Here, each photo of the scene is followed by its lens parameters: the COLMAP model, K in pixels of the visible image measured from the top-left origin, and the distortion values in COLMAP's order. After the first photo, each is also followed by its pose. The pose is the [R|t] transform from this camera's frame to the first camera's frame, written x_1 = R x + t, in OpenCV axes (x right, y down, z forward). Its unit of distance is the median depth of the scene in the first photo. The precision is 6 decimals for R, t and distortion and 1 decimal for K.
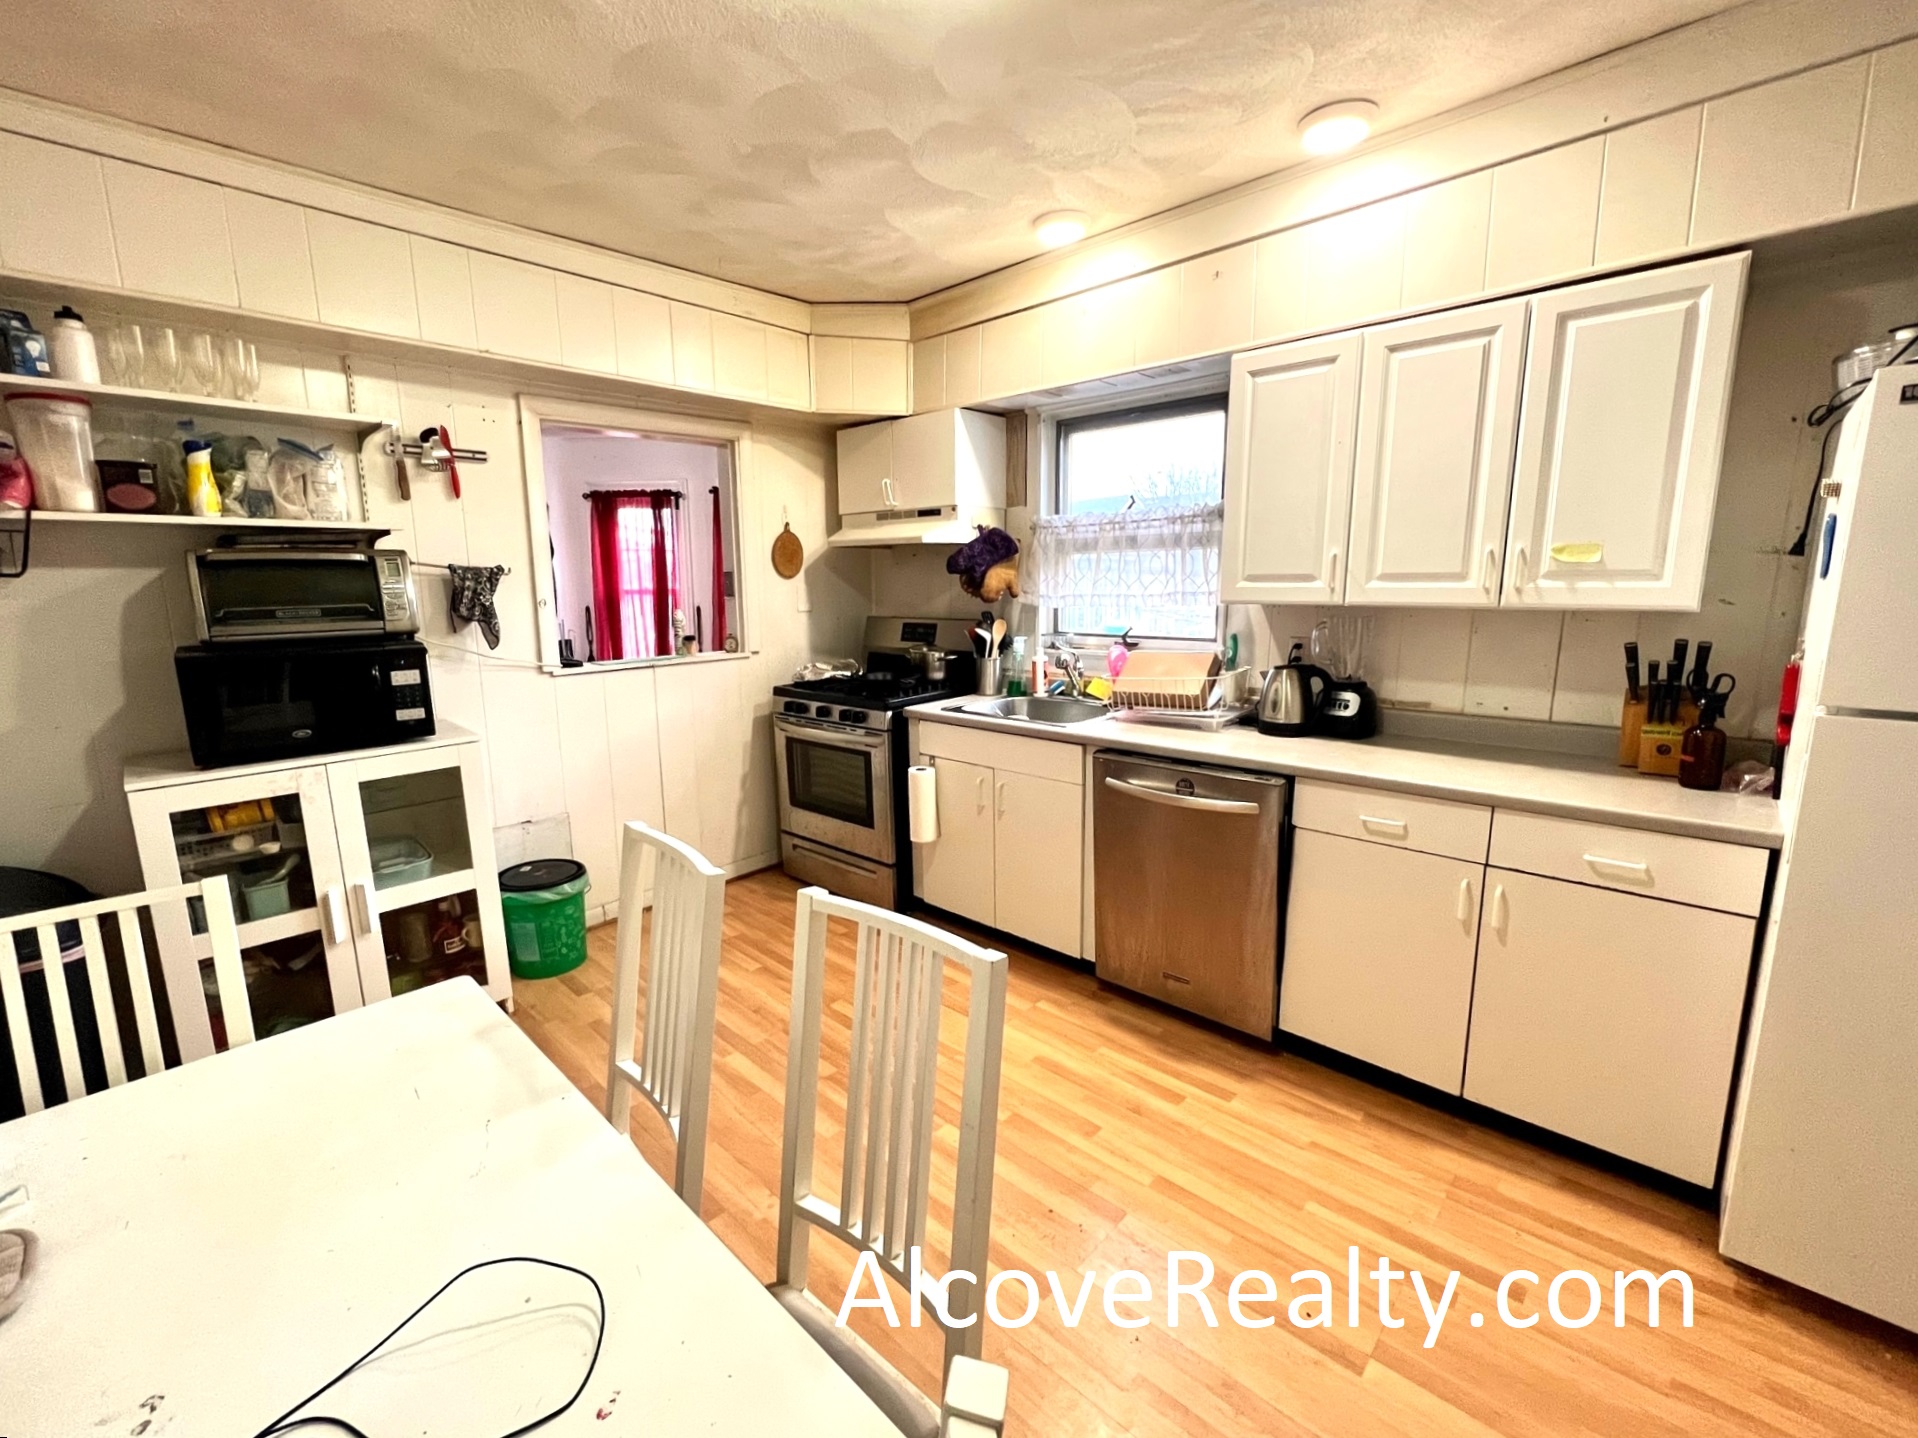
lens RADIAL K [[800.9, 0, 959.0], [0, 800.9, 719.0], [0, 0, 1]] dist [-0.001836, -0.000432]
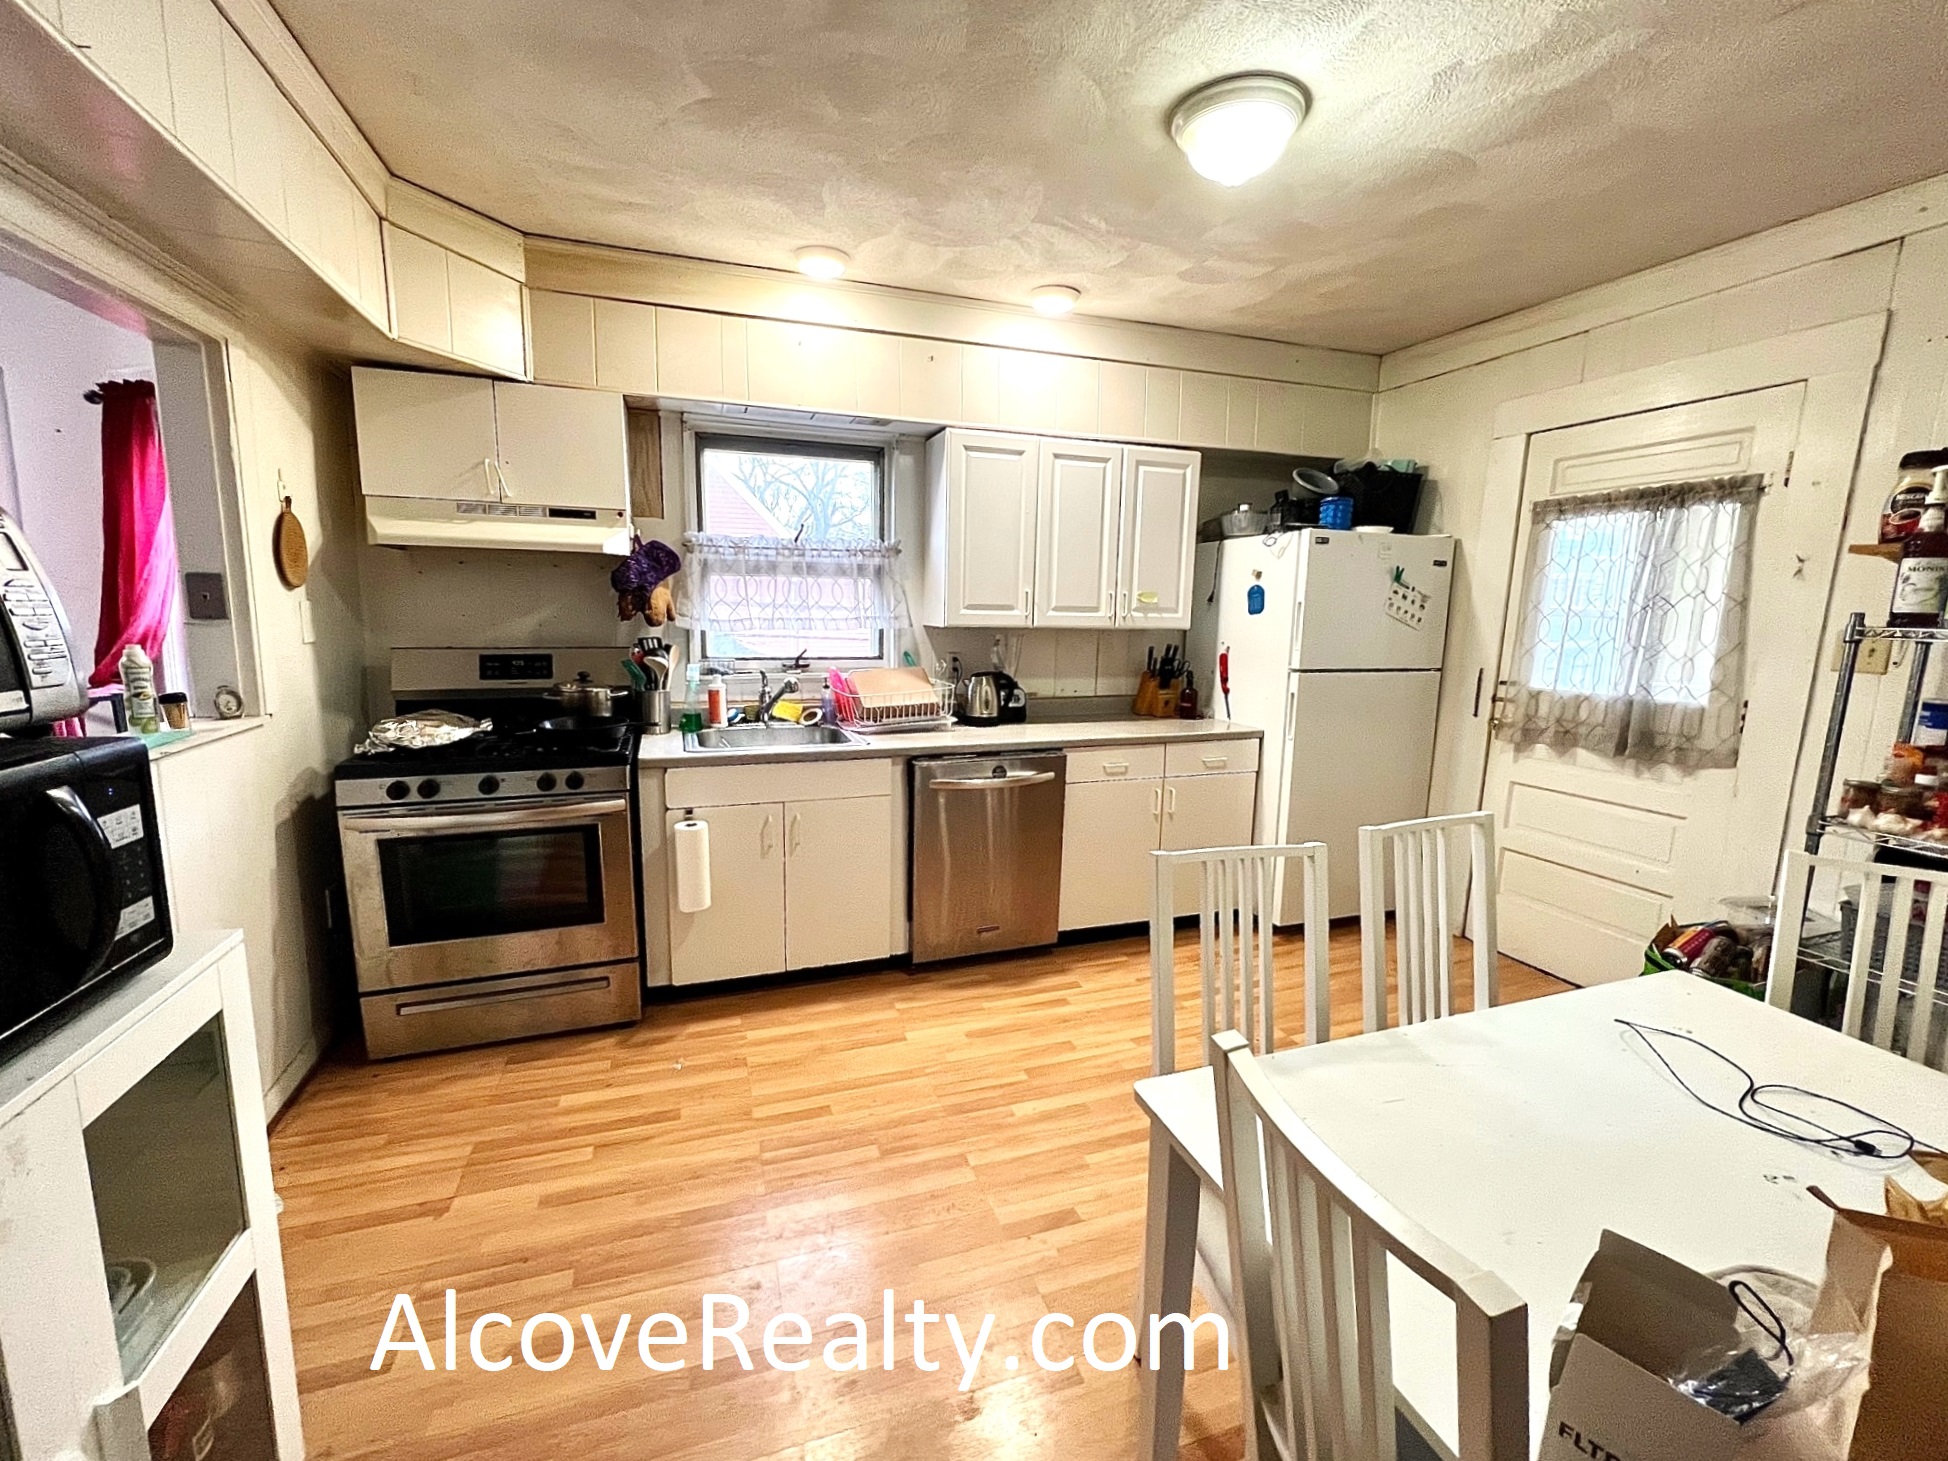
lens RADIAL K [[788.3, 0, 974.0], [0, 788.3, 730.5], [0, 0, 1]] dist [-0.009116, -0.000135]
pose [[0.467835, -0.122052, 0.875348, -0.693934], [0.128114, 0.989323, 0.069472, -0.061256], [-0.874481, 0.079643, 0.478476, 0.373163]]
